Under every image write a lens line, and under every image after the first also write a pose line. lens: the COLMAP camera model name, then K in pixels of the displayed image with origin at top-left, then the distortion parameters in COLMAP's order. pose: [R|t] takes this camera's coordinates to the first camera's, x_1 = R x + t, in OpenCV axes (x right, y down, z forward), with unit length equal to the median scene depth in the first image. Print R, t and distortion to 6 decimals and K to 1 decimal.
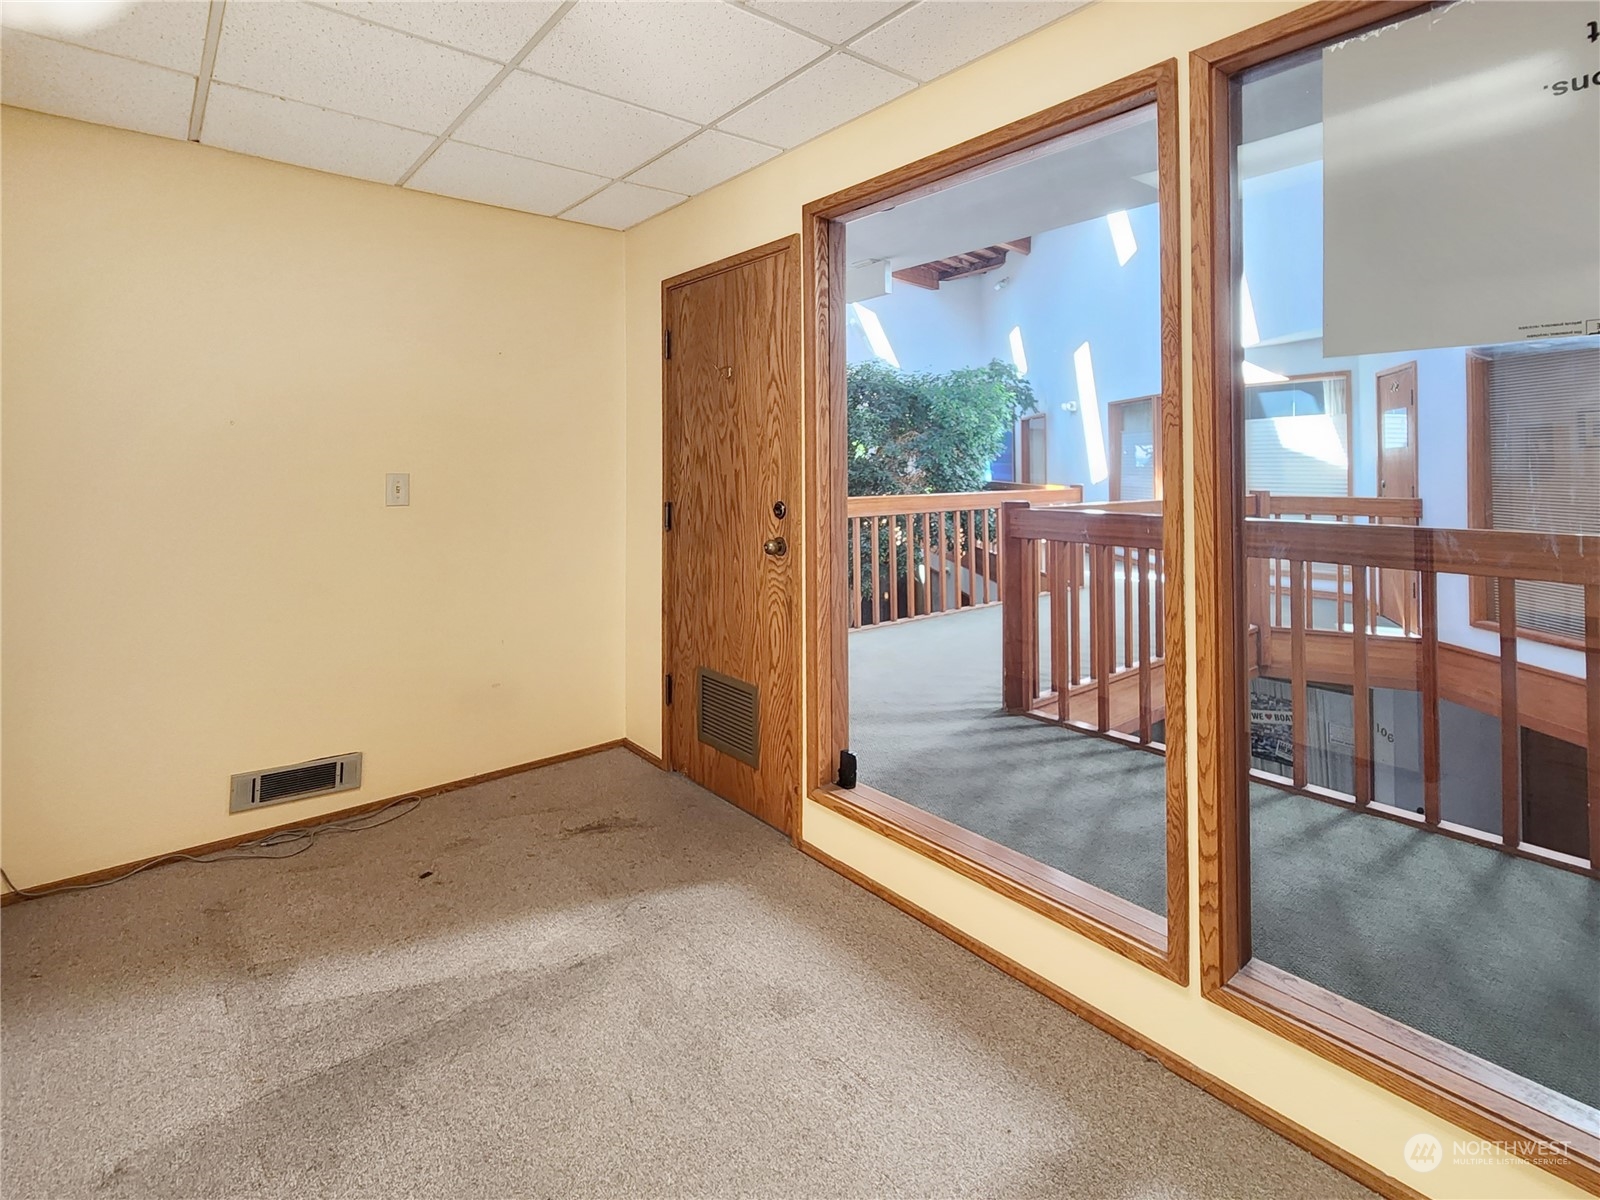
lens RADIAL K [[806.3, 0, 797.2], [0, 806.3, 508.8], [0, 0, 1]] dist [0.000757, 0.001472]
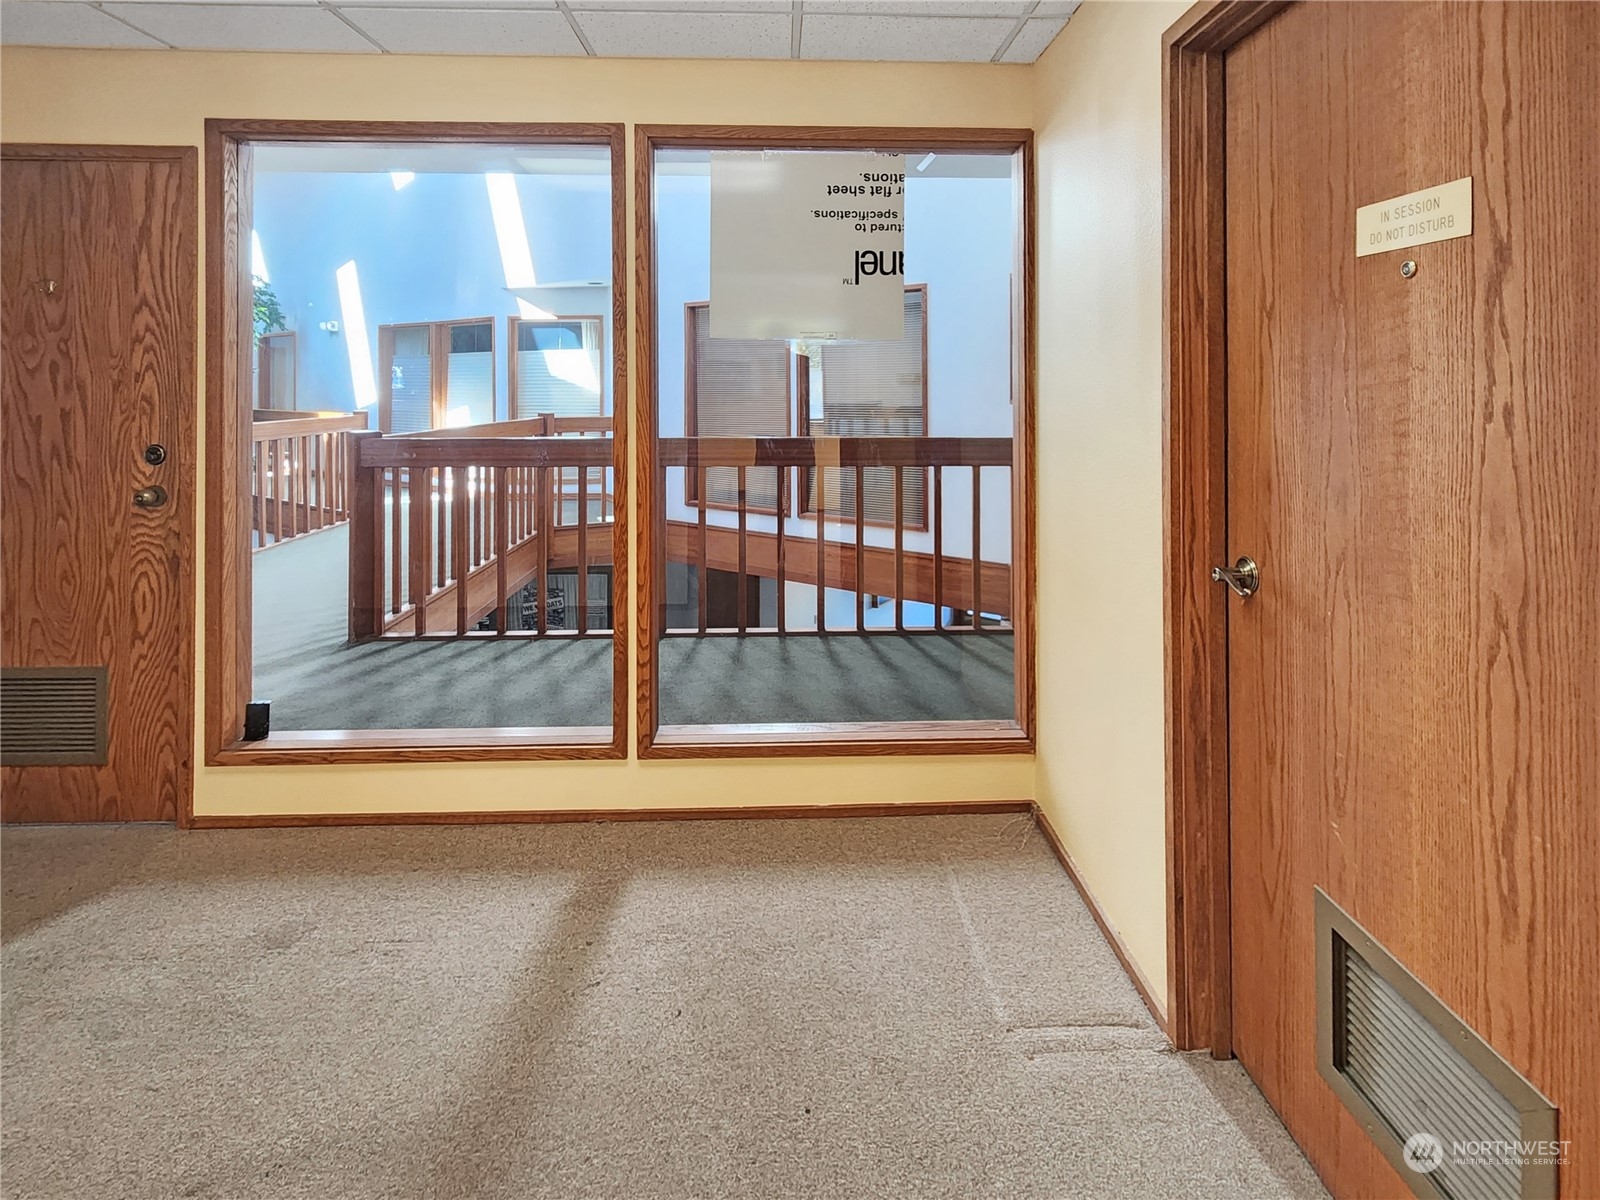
lens RADIAL K [[751.7, 0, 815.7], [0, 751.7, 529.3], [0, 0, 1]] dist [-0.002568, -0.000783]
pose [[0.630736, -0.141960, 0.762902, -0.173611], [0.041887, 0.987919, 0.149201, -0.008107], [-0.774866, -0.062151, 0.629063, -0.065091]]
